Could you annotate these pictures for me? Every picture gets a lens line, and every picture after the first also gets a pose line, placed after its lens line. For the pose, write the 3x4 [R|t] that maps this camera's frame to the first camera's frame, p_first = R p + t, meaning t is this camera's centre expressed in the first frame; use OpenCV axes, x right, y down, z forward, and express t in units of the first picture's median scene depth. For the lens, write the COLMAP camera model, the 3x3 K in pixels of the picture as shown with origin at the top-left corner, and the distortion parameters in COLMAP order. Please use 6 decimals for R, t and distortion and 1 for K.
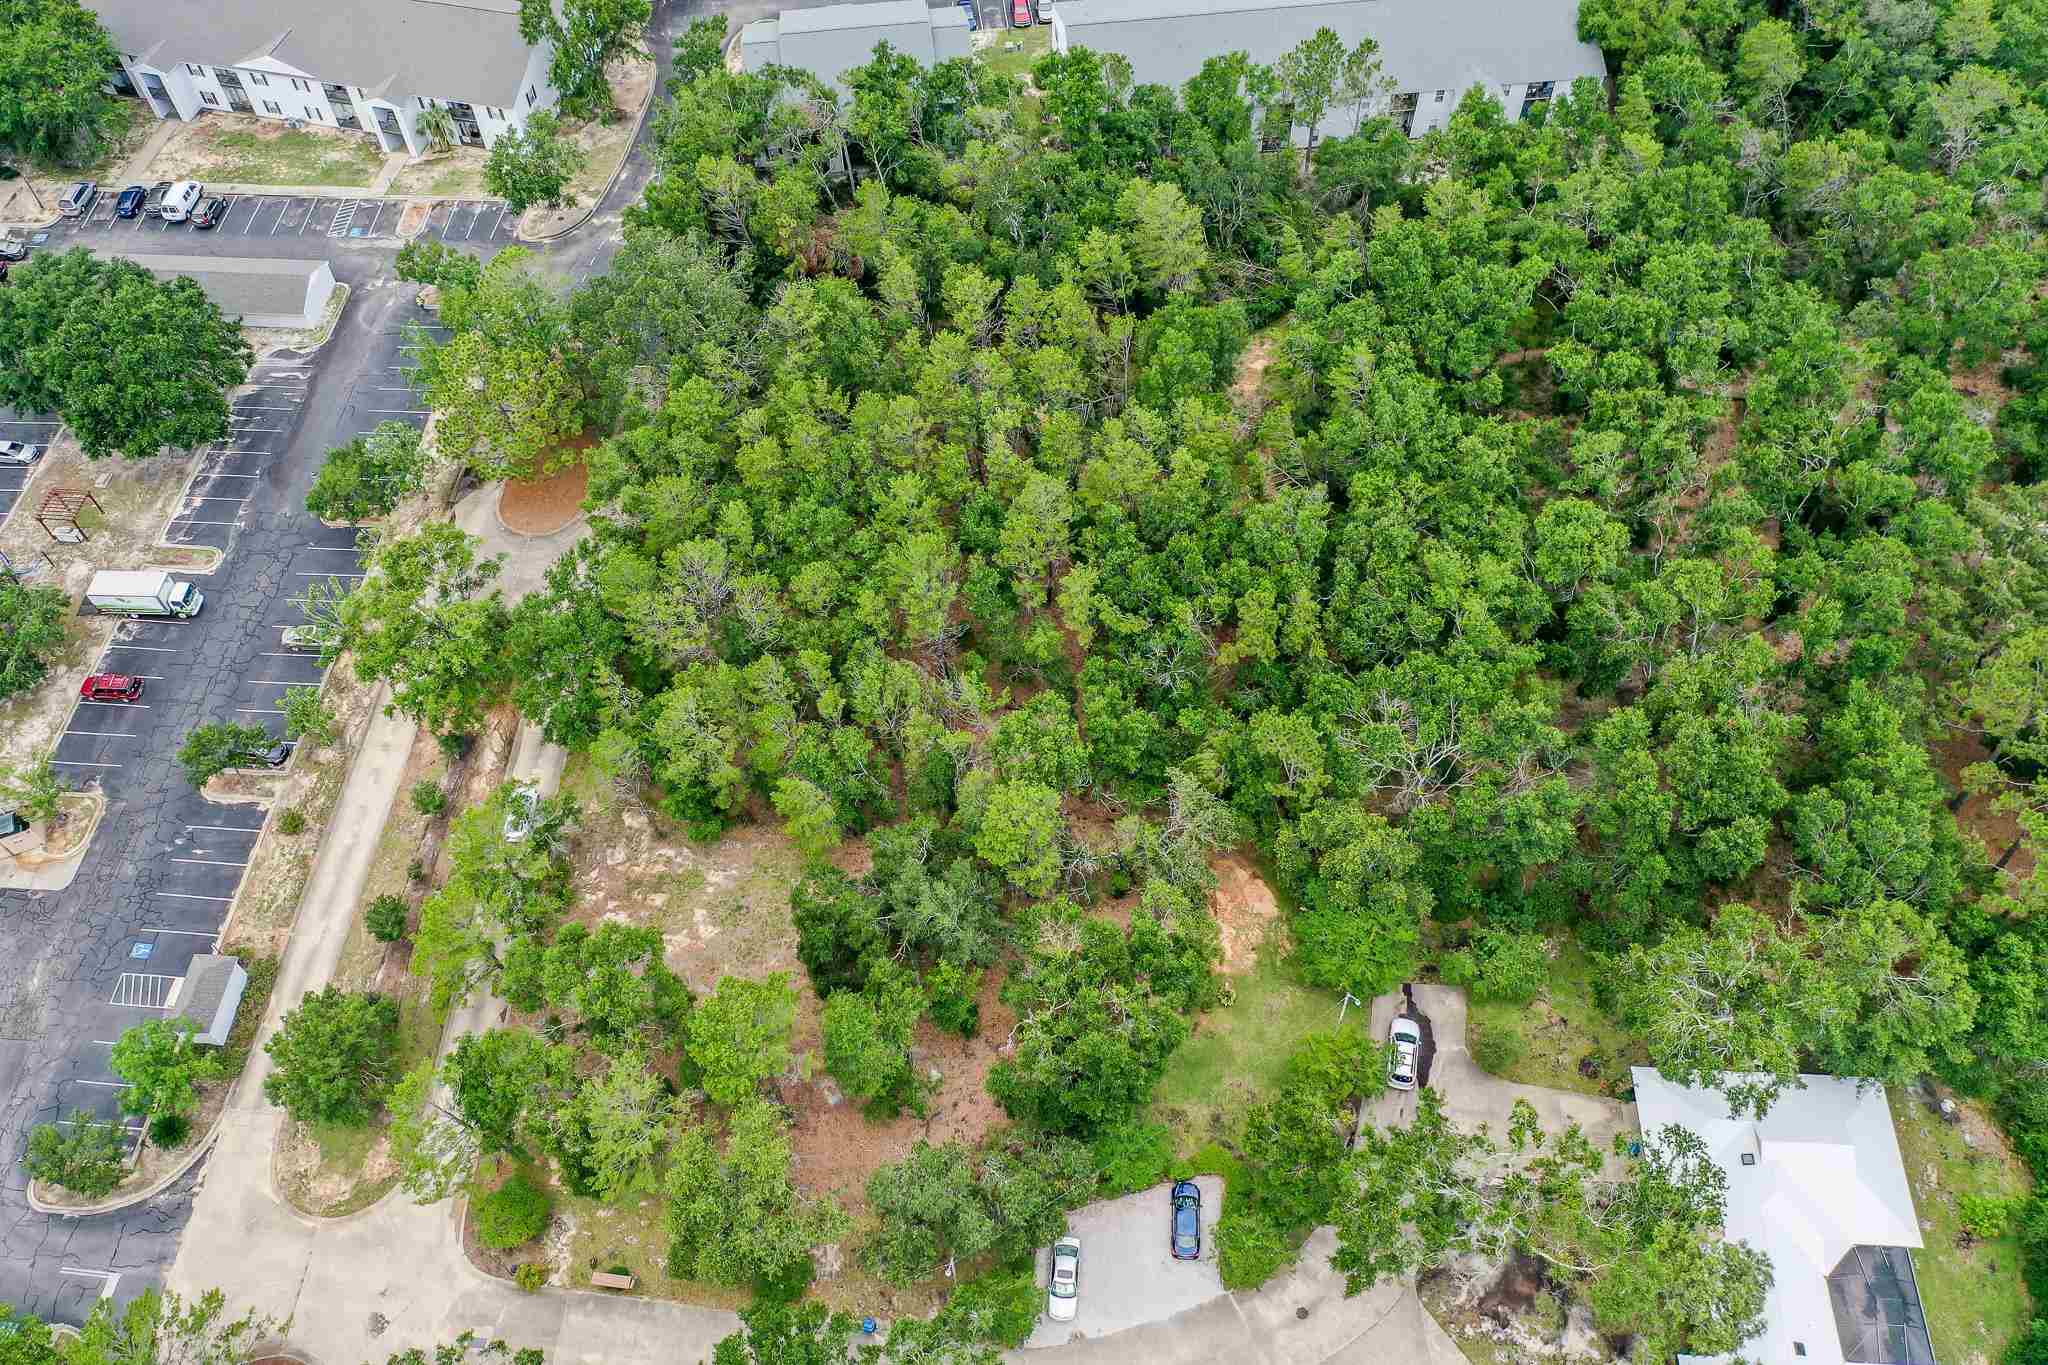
lens RADIAL K [[1596.4, 0, 1022.4], [0, 1596.4, 689.0], [0, 0, 1]] dist [-0.014270, -0.002943]
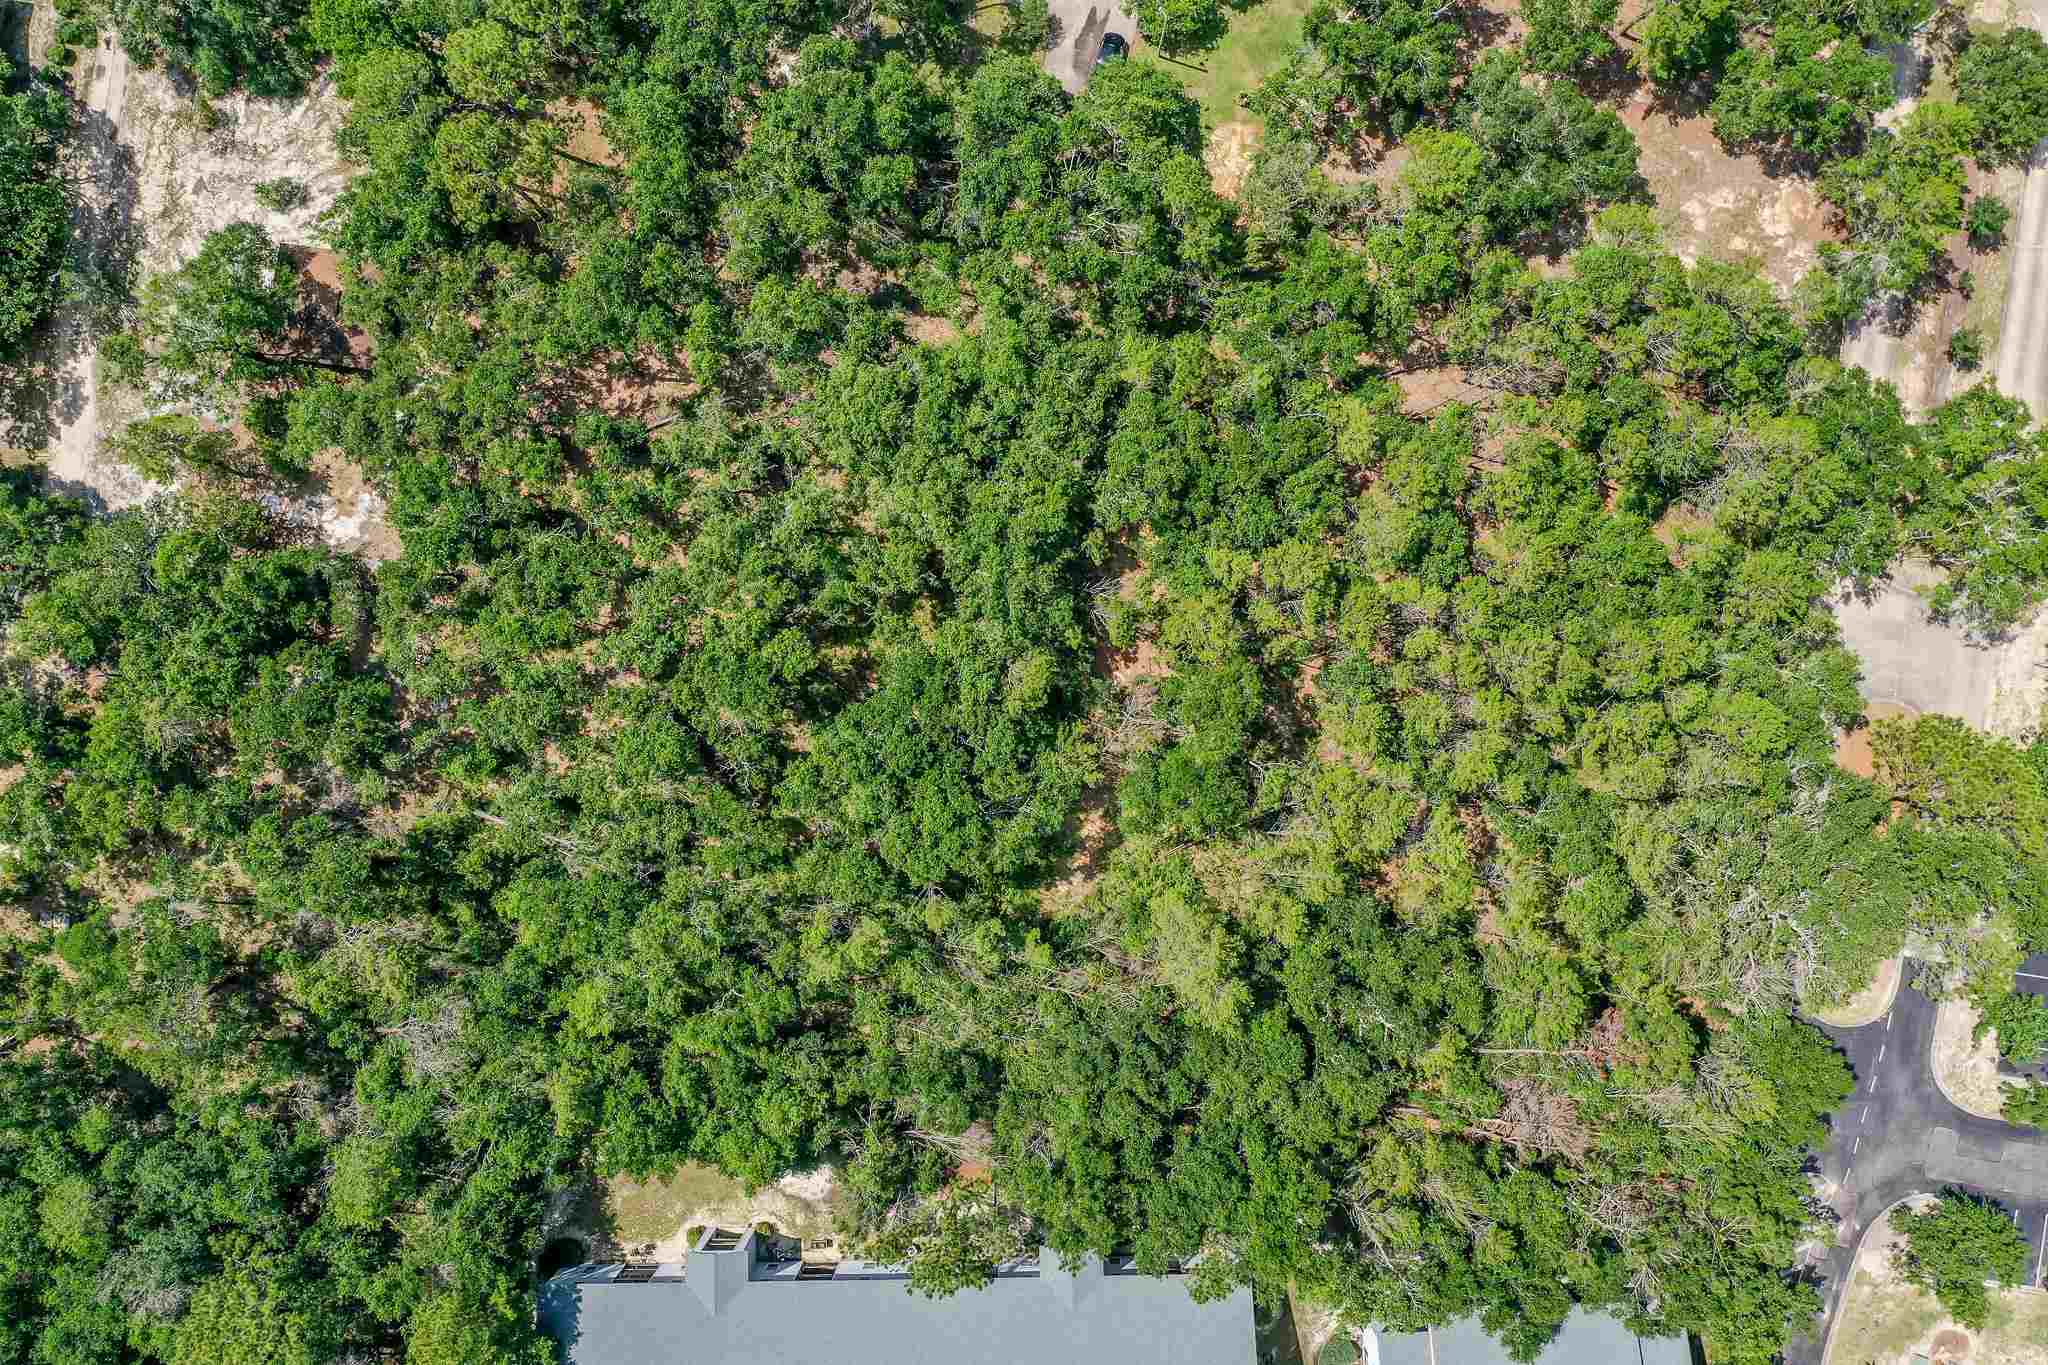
lens RADIAL K [[1596.4, 0, 1031.7], [0, 1596.4, 667.4], [0, 0, 1]] dist [-0.014270, -0.002943]
pose [[-0.994663, -0.096825, 0.035649, 0.198042], [0.099163, -0.801624, 0.589548, -0.829944], [-0.028506, 0.589936, 0.806947, 0.307555]]
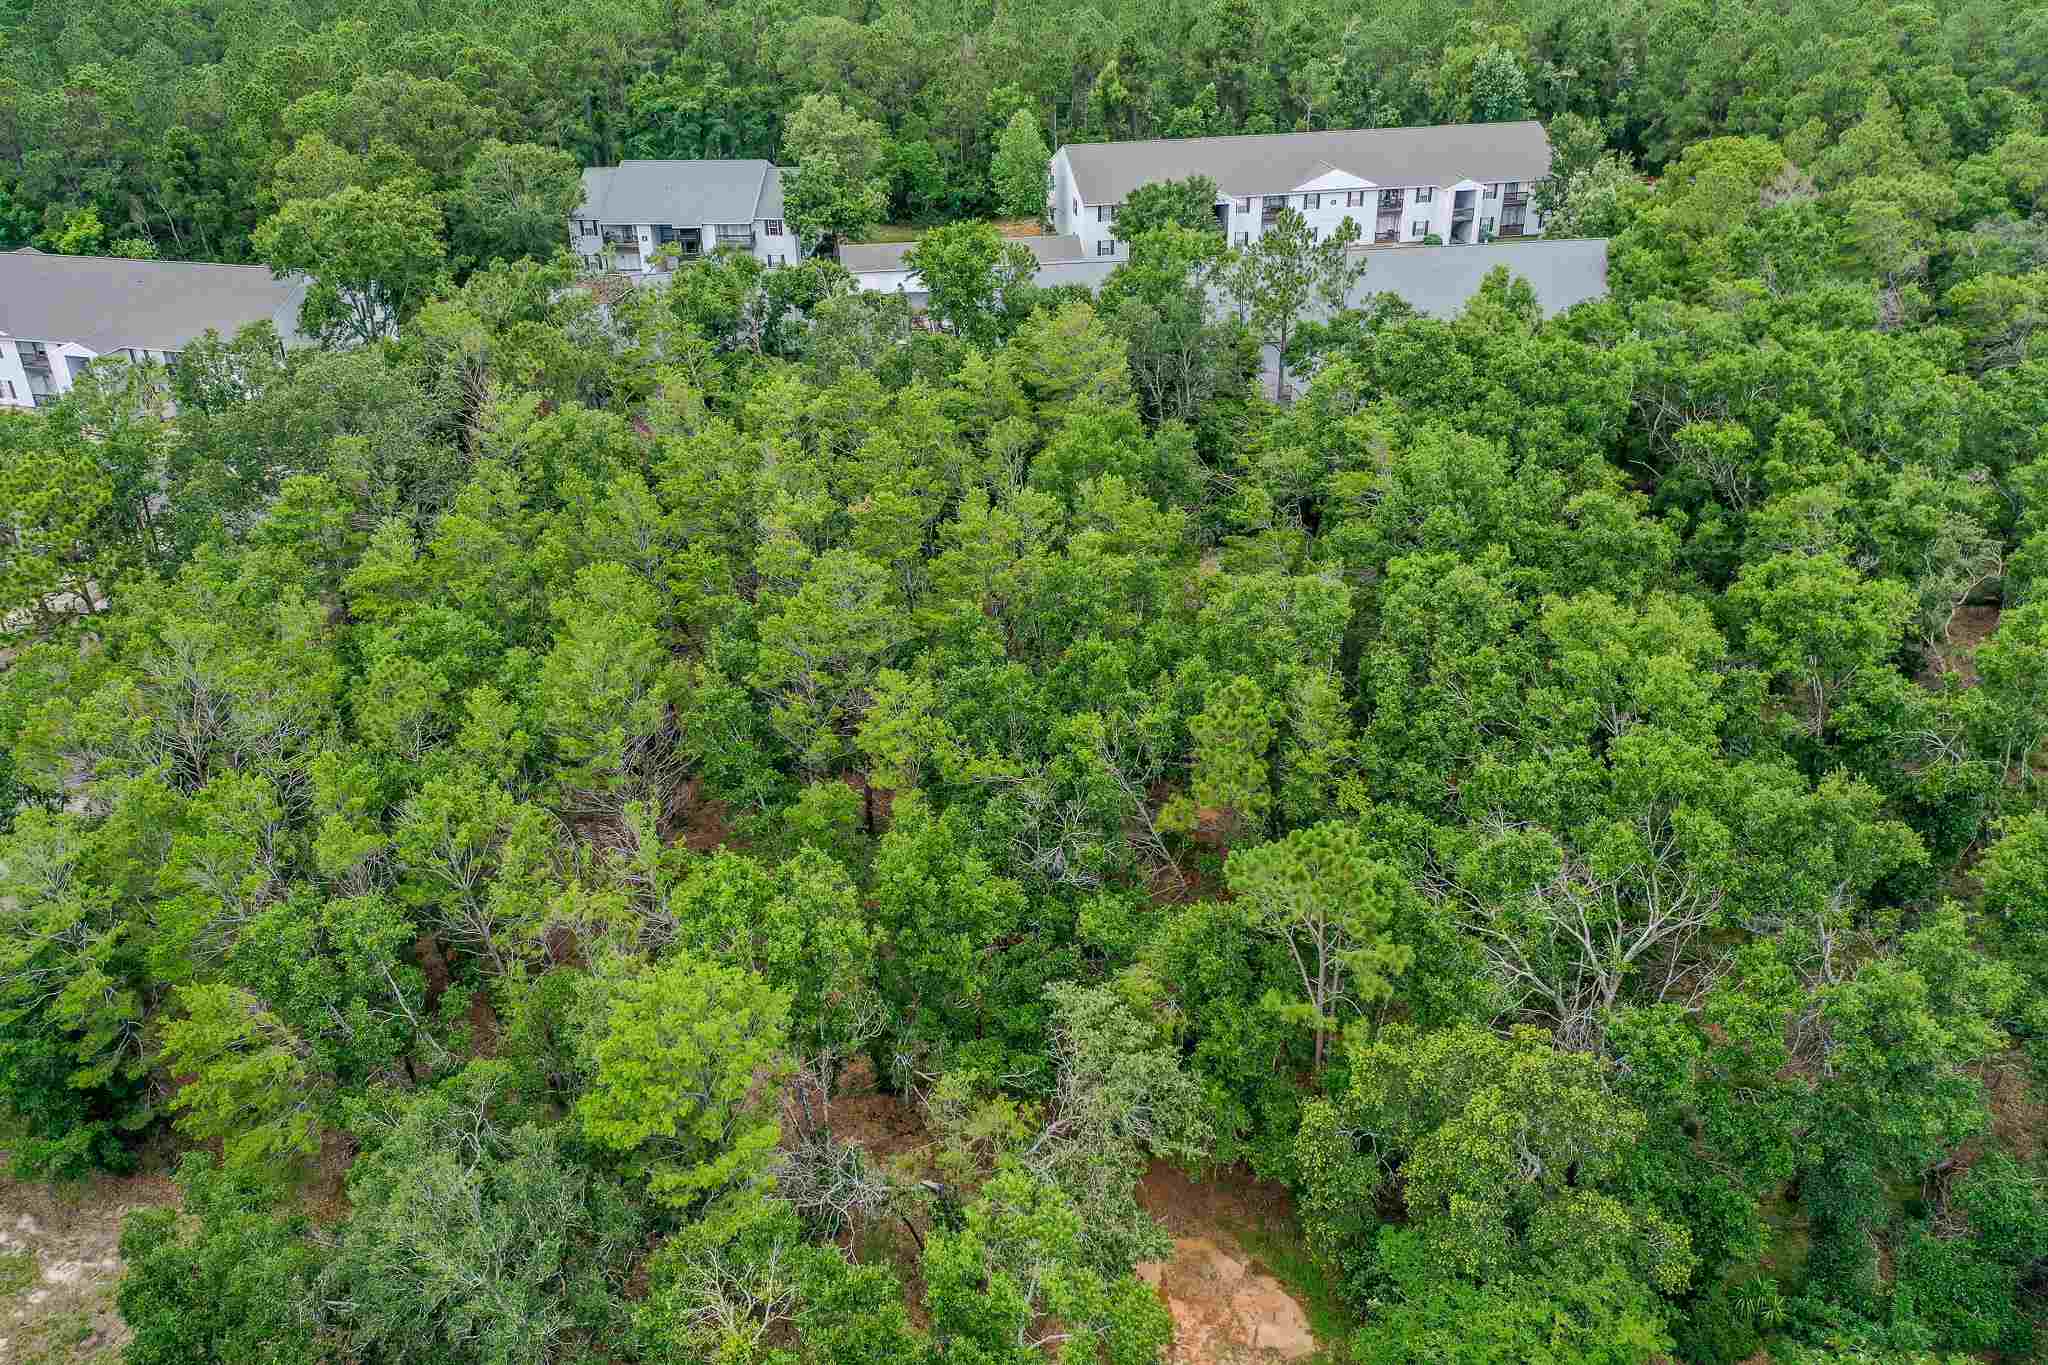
lens RADIAL K [[1596.4, 0, 1017.8], [0, 1596.4, 690.3], [0, 0, 1]] dist [-0.014270, -0.002943]
pose [[0.999995, 0.002685, -0.001354, 0.081889], [-0.003007, 0.893892, -0.448272, 0.178938], [0.000006, 0.448274, 0.893896, 0.549603]]
